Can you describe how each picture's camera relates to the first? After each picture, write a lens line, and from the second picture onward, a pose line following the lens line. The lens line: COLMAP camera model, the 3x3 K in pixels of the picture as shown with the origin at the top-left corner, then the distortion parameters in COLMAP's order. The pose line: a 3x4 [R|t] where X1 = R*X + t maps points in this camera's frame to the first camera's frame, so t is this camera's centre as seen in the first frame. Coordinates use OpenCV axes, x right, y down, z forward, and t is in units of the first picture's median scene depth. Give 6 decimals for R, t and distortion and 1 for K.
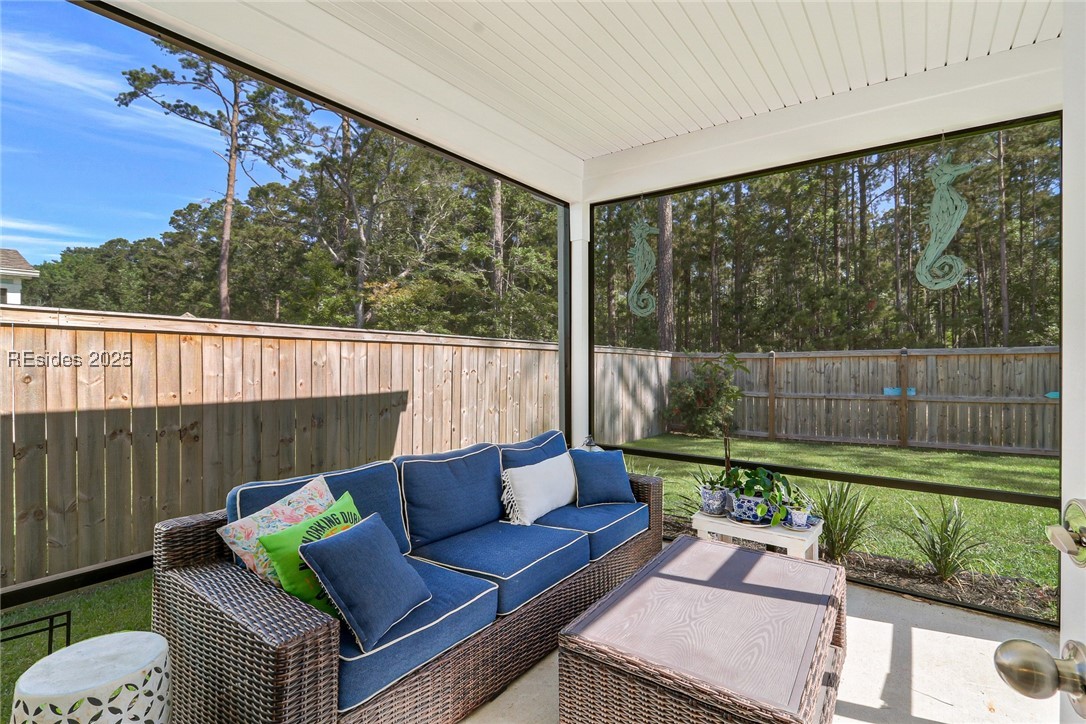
lens RADIAL K [[514.8, 0, 553.1], [0, 514.8, 371.1], [0, 0, 1]] dist [0.014223, -0.000519]
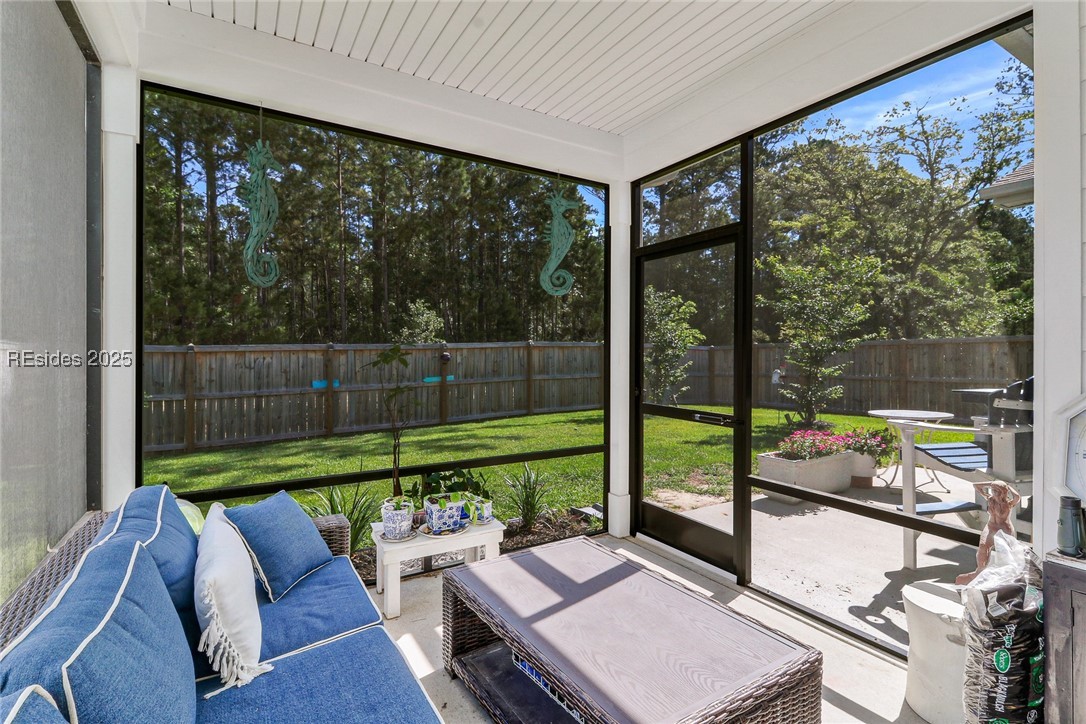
lens RADIAL K [[514.8, 0, 549.2], [0, 514.8, 357.5], [0, 0, 1]] dist [0.014223, -0.000519]
pose [[0.394872, -0.007179, 0.918708, -0.121127], [0.023297, 0.999726, -0.002201, -0.001541], [-0.918441, 0.022272, 0.394931, 0.154782]]
